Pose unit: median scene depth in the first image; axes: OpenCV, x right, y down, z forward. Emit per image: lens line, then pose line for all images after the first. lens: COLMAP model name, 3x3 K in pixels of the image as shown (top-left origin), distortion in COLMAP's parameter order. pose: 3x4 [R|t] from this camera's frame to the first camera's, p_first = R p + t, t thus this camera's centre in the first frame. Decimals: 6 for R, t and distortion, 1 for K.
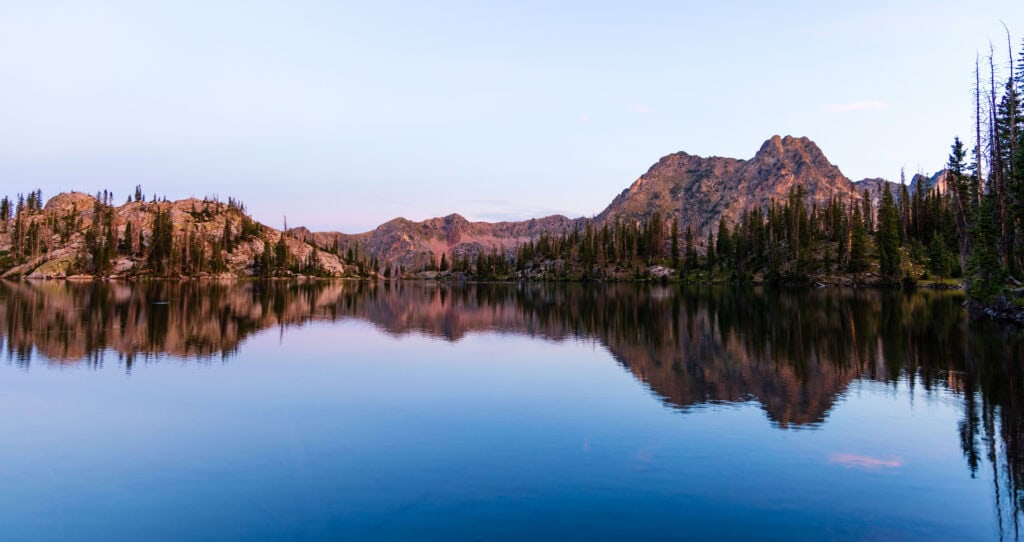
lens RADIAL K [[700.4, 0, 514.1], [0, 700.4, 226.2], [0, 0, 1]] dist [0.001036, -0.000691]
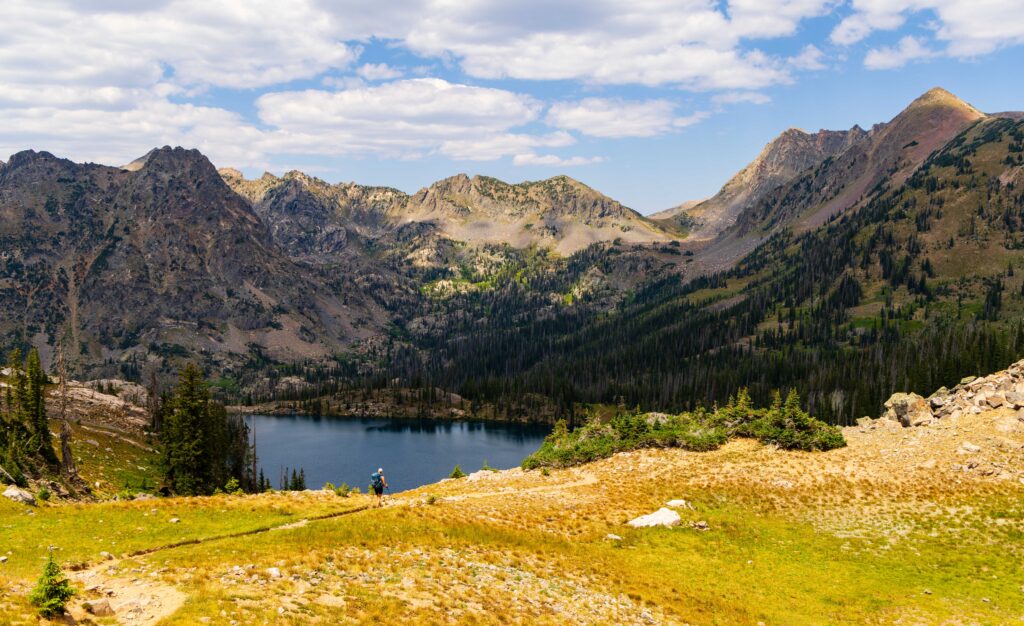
lens RADIAL K [[1032.3, 0, 522.0], [0, 1032.3, 307.8], [0, 0, 1]] dist [0.031227, 0.000000]
pose [[0.641775, -0.067203, 0.763943, -0.342807], [-0.048873, 0.990544, 0.128193, -0.112881], [-0.765334, -0.119607, 0.632422, -0.194949]]
